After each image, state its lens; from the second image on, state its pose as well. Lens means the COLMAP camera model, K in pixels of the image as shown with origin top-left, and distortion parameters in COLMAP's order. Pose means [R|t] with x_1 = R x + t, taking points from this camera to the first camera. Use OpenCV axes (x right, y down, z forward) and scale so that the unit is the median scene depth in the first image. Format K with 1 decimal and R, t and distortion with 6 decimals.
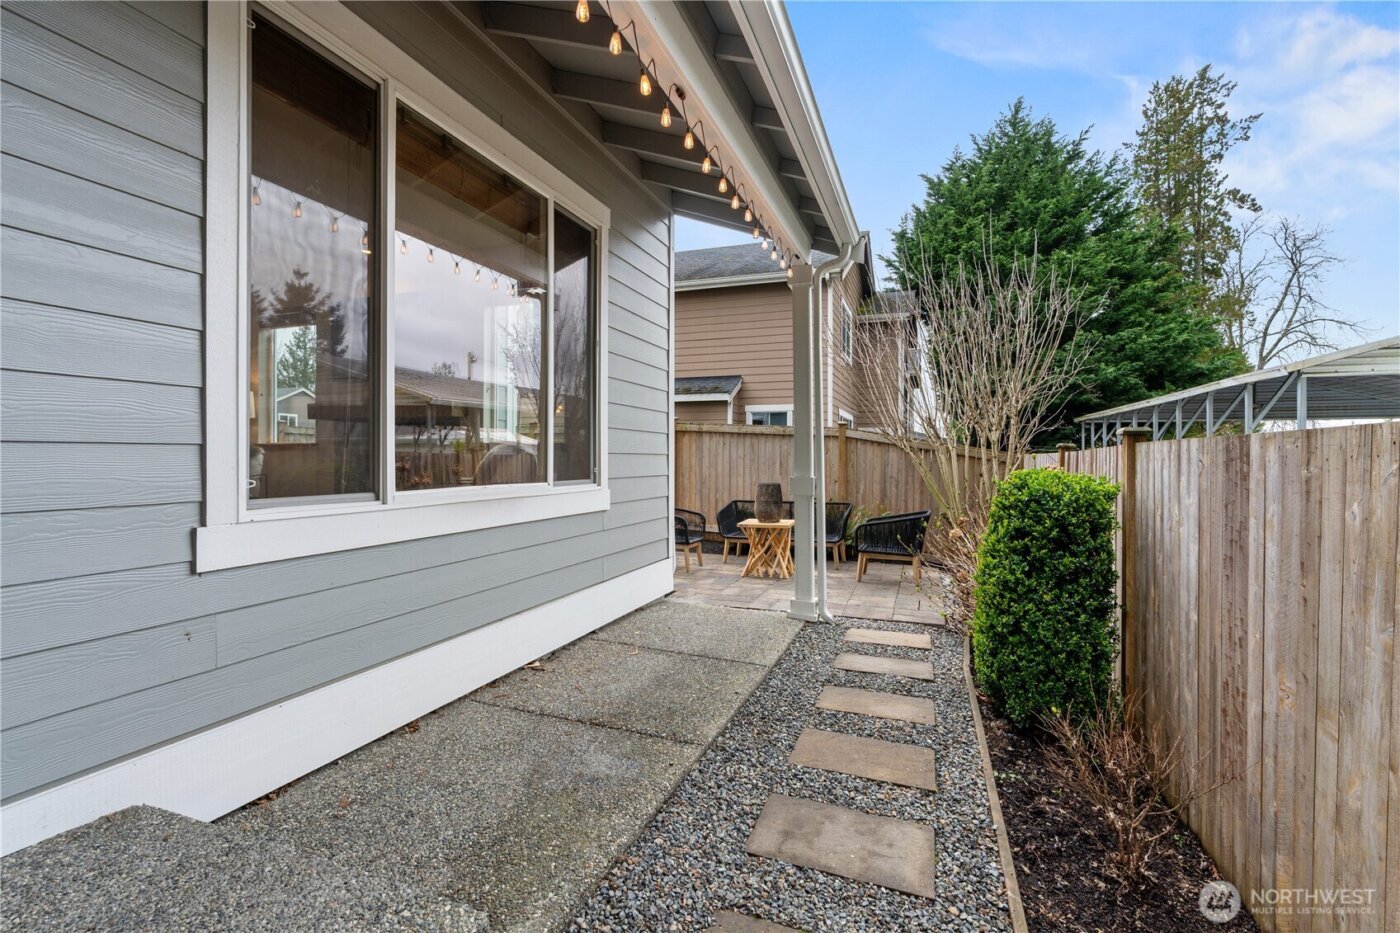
lens RADIAL K [[639.9, 0, 700.0], [0, 639.9, 466.5], [0, 0, 1]] dist [-0.000183, 0.000229]
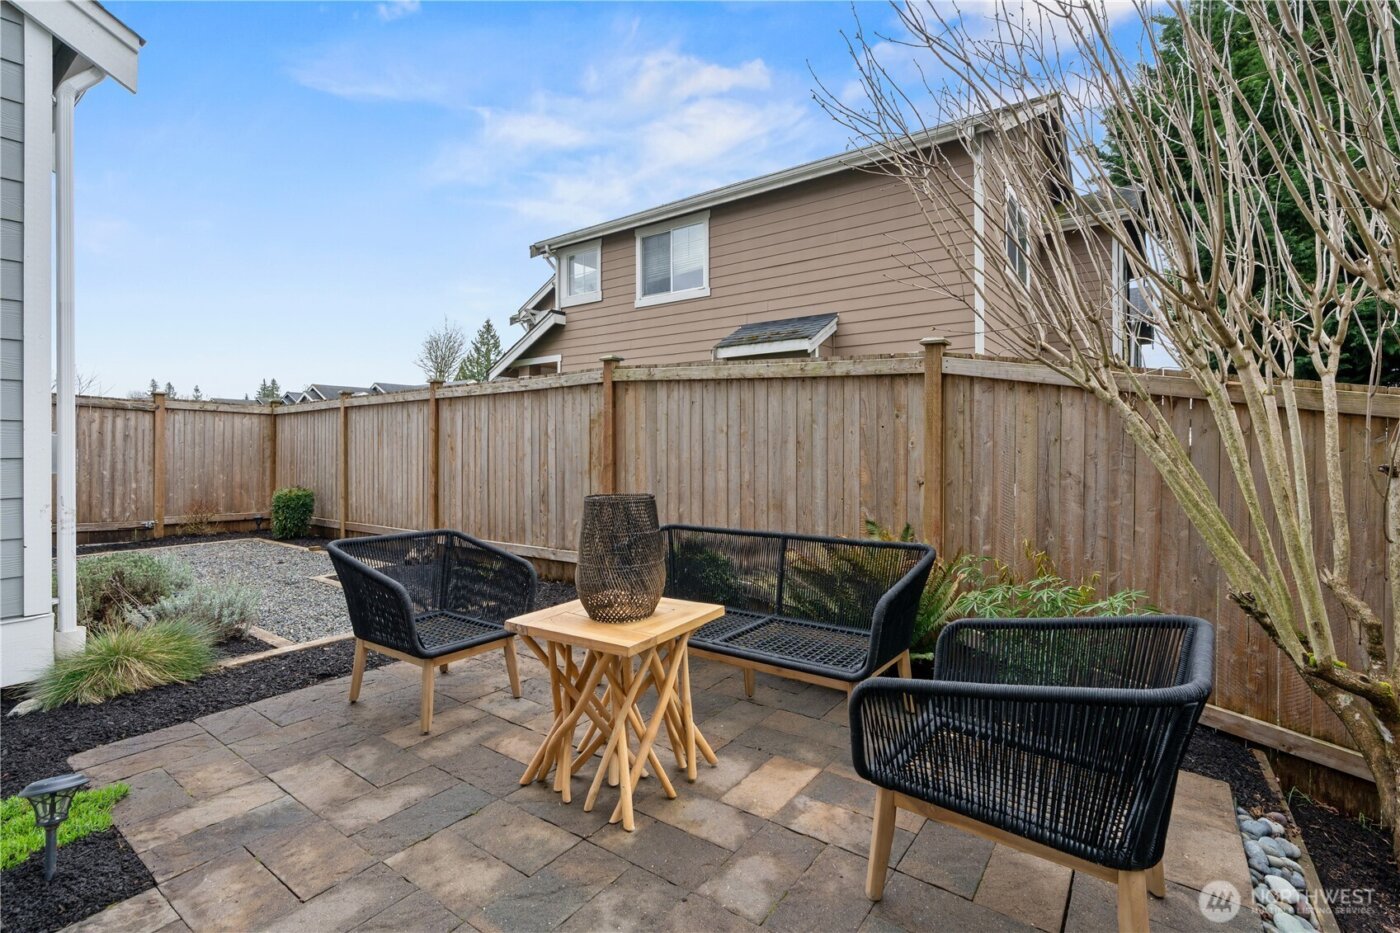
lens RADIAL K [[649.4, 0, 698.1], [0, 649.4, 445.9], [0, 0, 1]] dist [-0.002800, -0.000369]
pose [[0.960712, -0.005023, -0.277502, 0.184256], [0.001079, 0.999896, -0.014361, 0.004812], [0.277546, 0.013497, 0.960618, 0.536080]]
